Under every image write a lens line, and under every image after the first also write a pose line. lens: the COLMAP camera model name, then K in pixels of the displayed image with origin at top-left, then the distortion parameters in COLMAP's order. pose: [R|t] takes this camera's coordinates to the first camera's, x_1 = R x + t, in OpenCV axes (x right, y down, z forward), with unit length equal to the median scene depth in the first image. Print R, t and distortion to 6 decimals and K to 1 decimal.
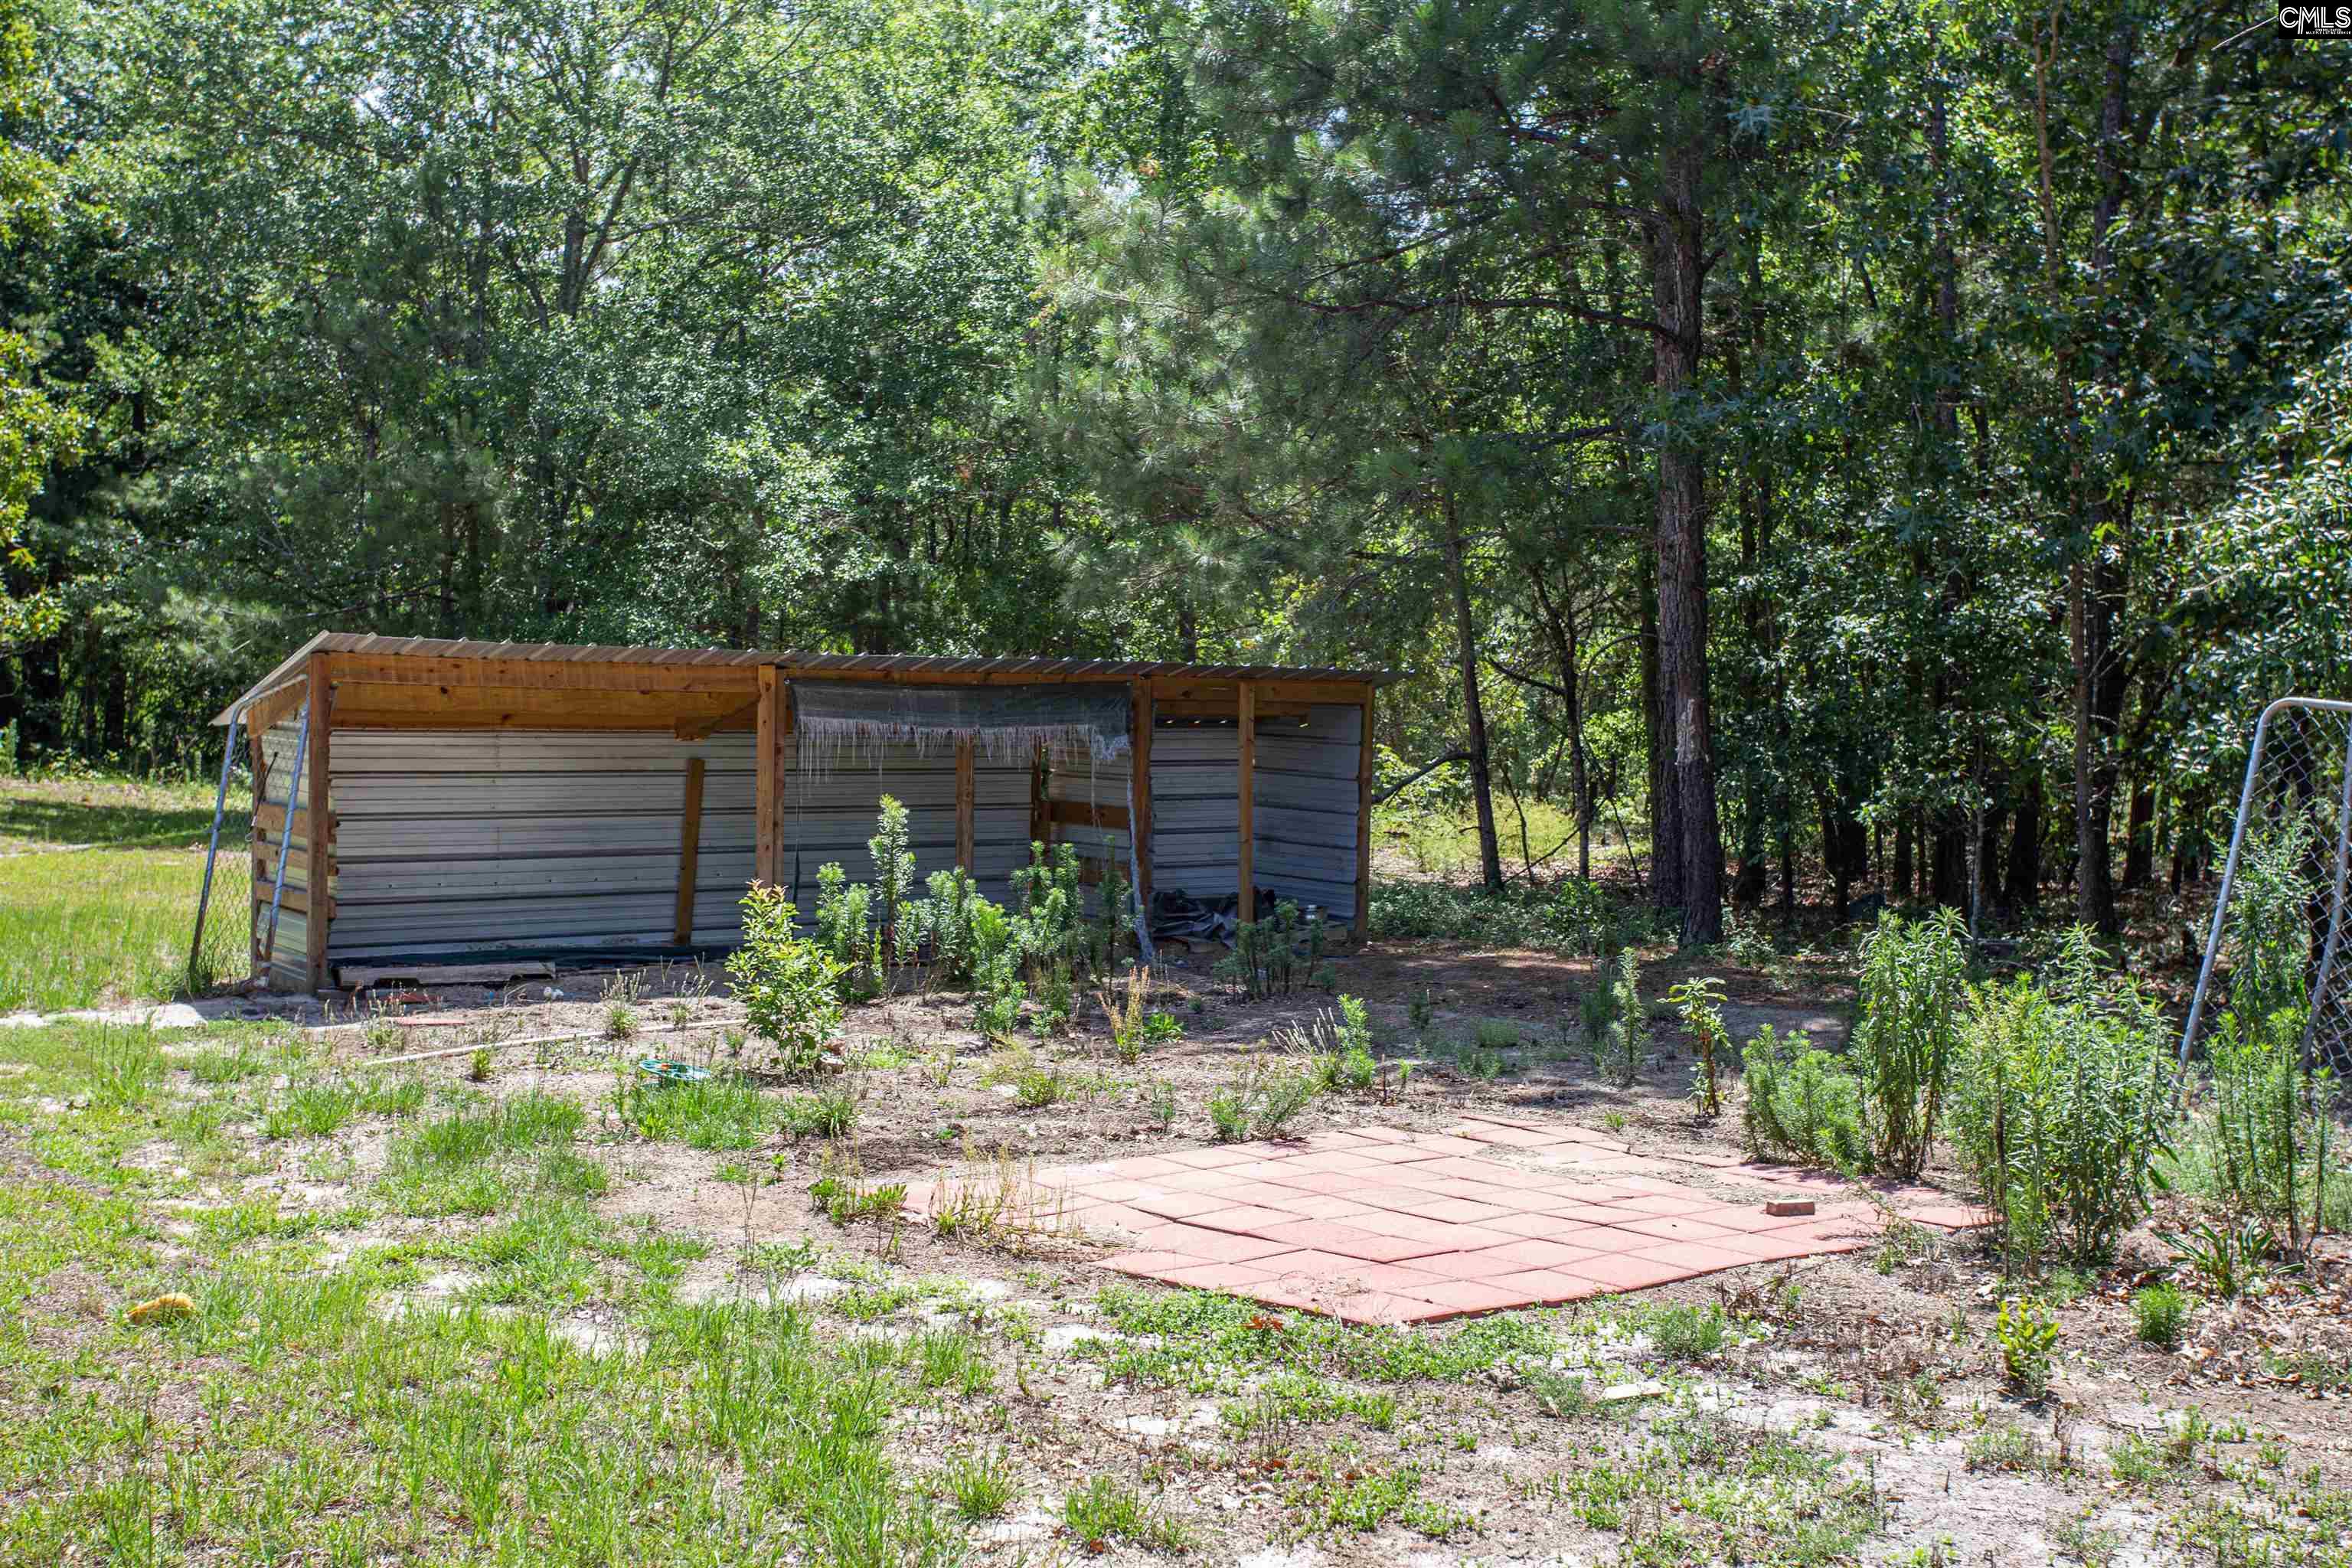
lens RADIAL K [[2703.6, 0, 1181.1], [0, 2703.6, 786.1], [0, 0, 1]] dist [0.020952, 0.014677]
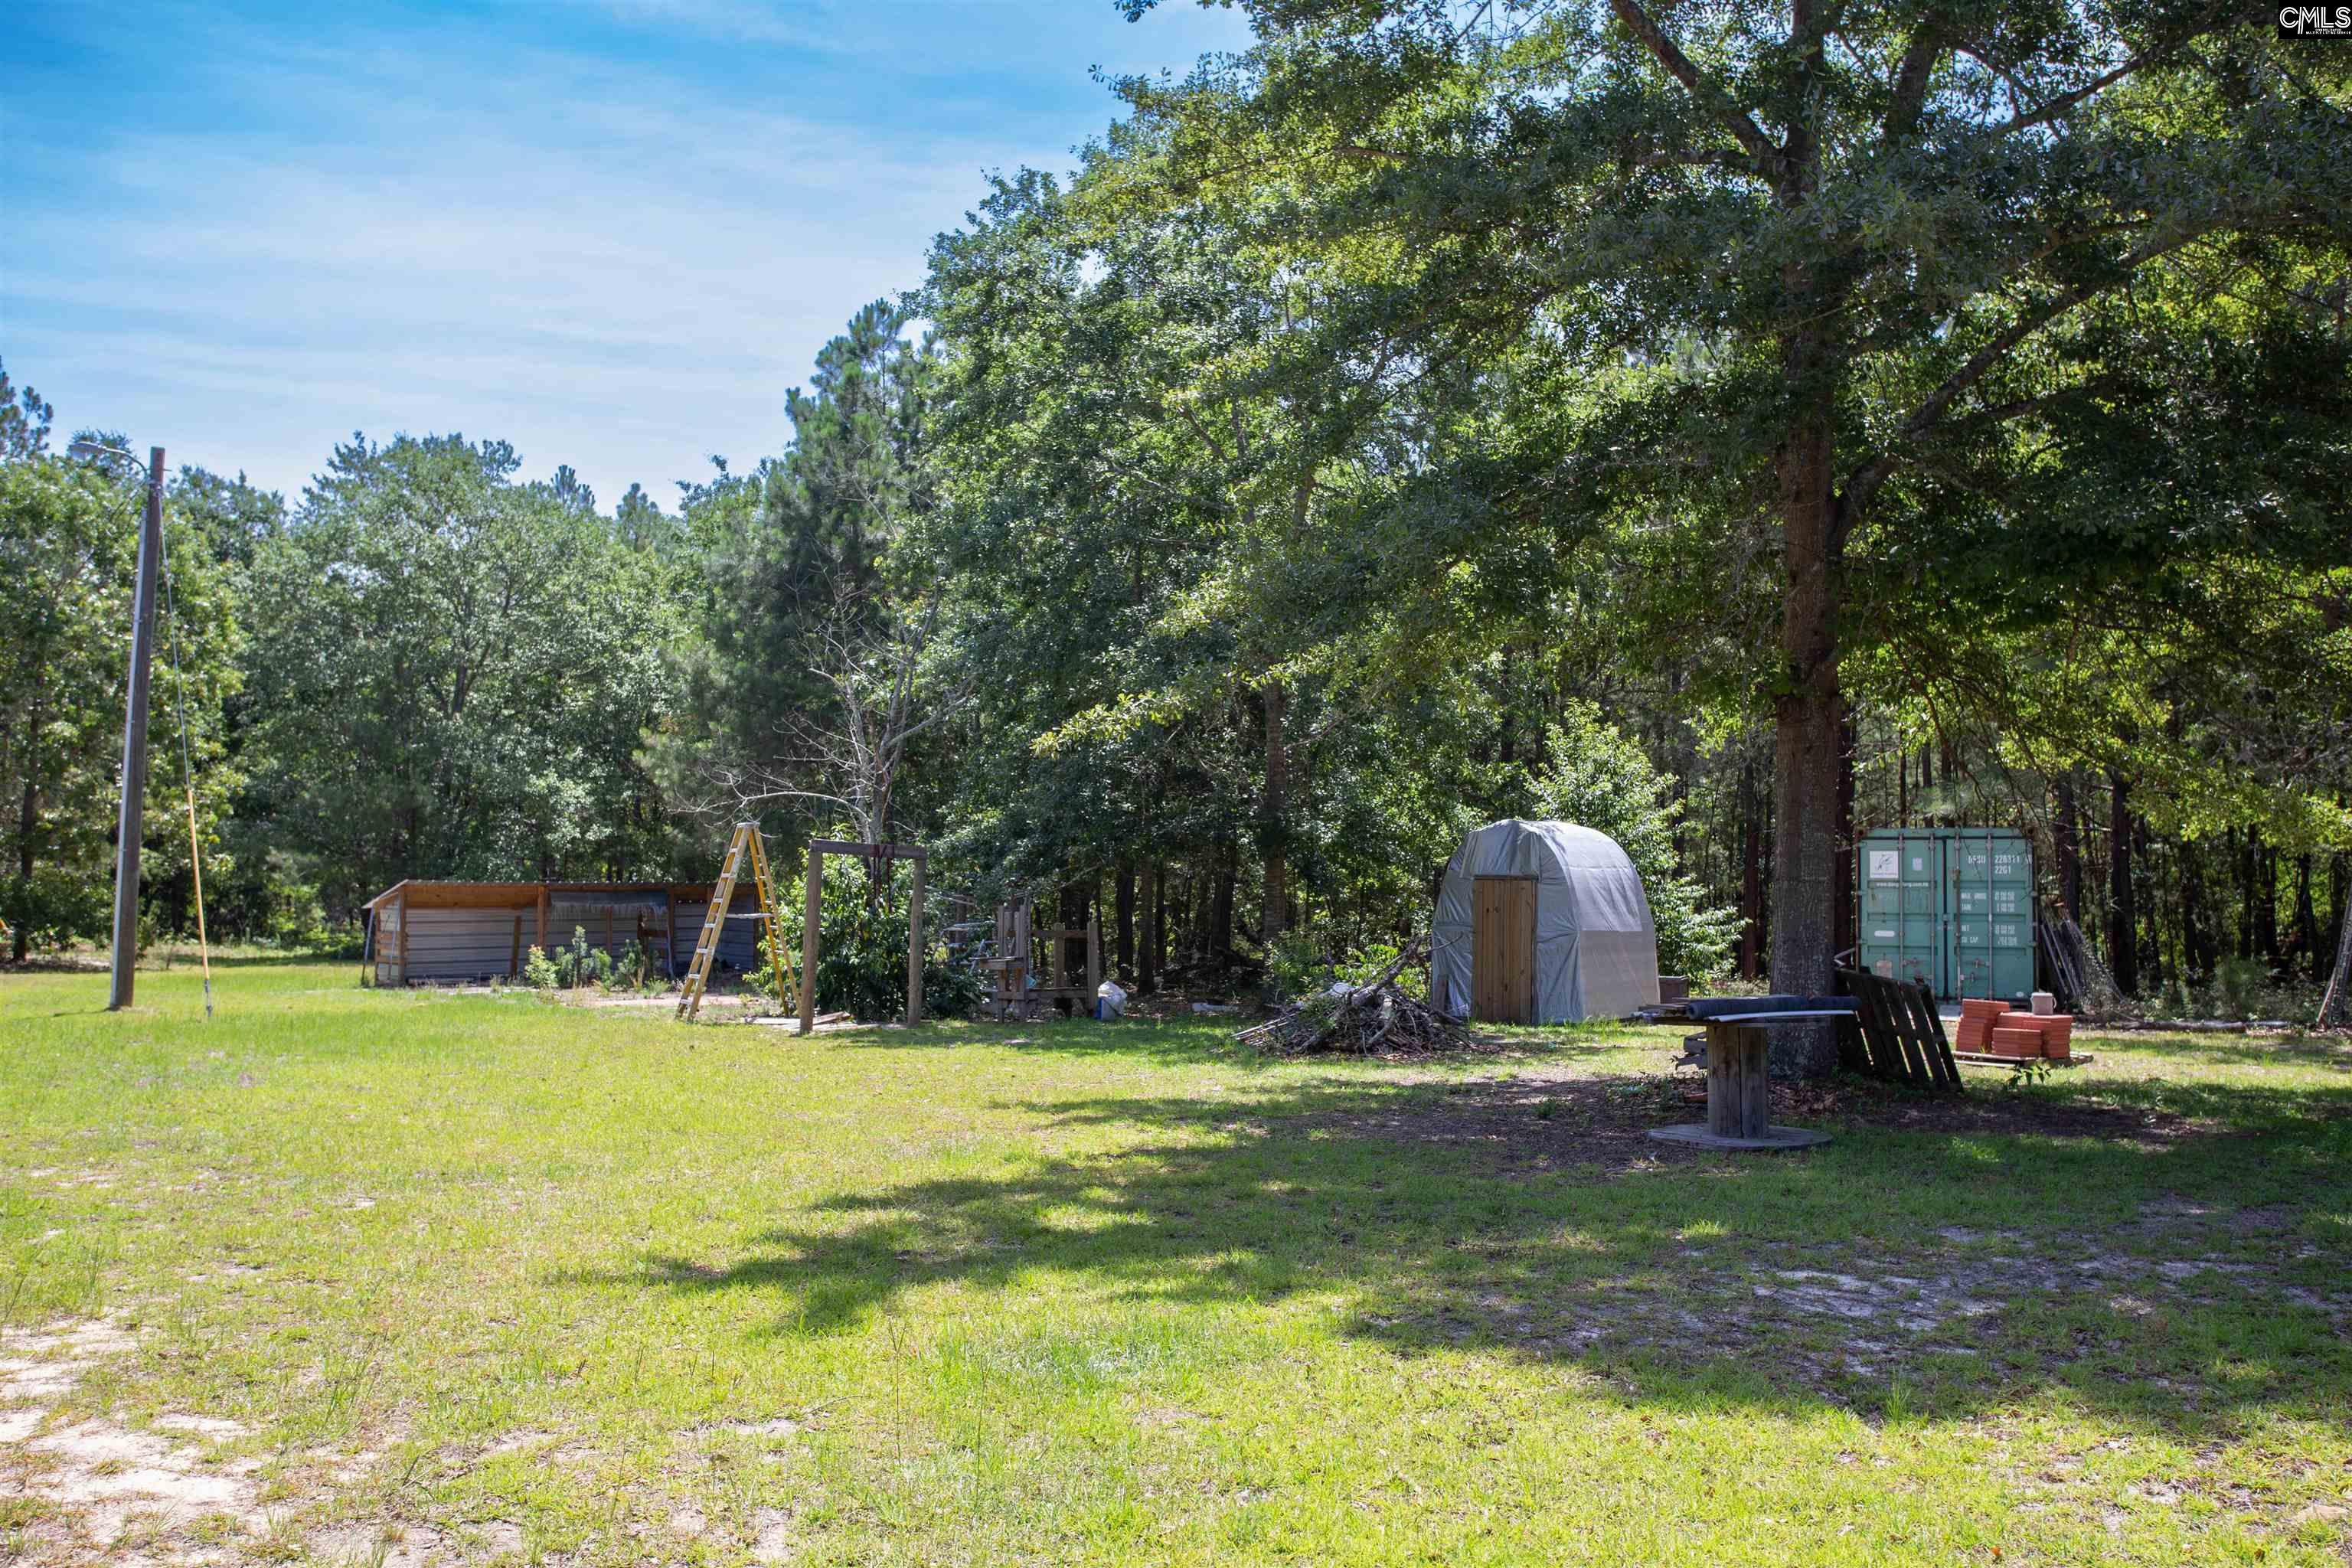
lens RADIAL K [[2075.6, 0, 1167.8], [0, 2075.6, 775.5], [0, 0, 1]] dist [-0.000435, 0.000985]
pose [[0.992507, -0.012978, 0.121500, 0.137496], [0.022907, 0.996476, -0.080689, 0.019176], [-0.120025, 0.082868, 0.989306, -0.734579]]
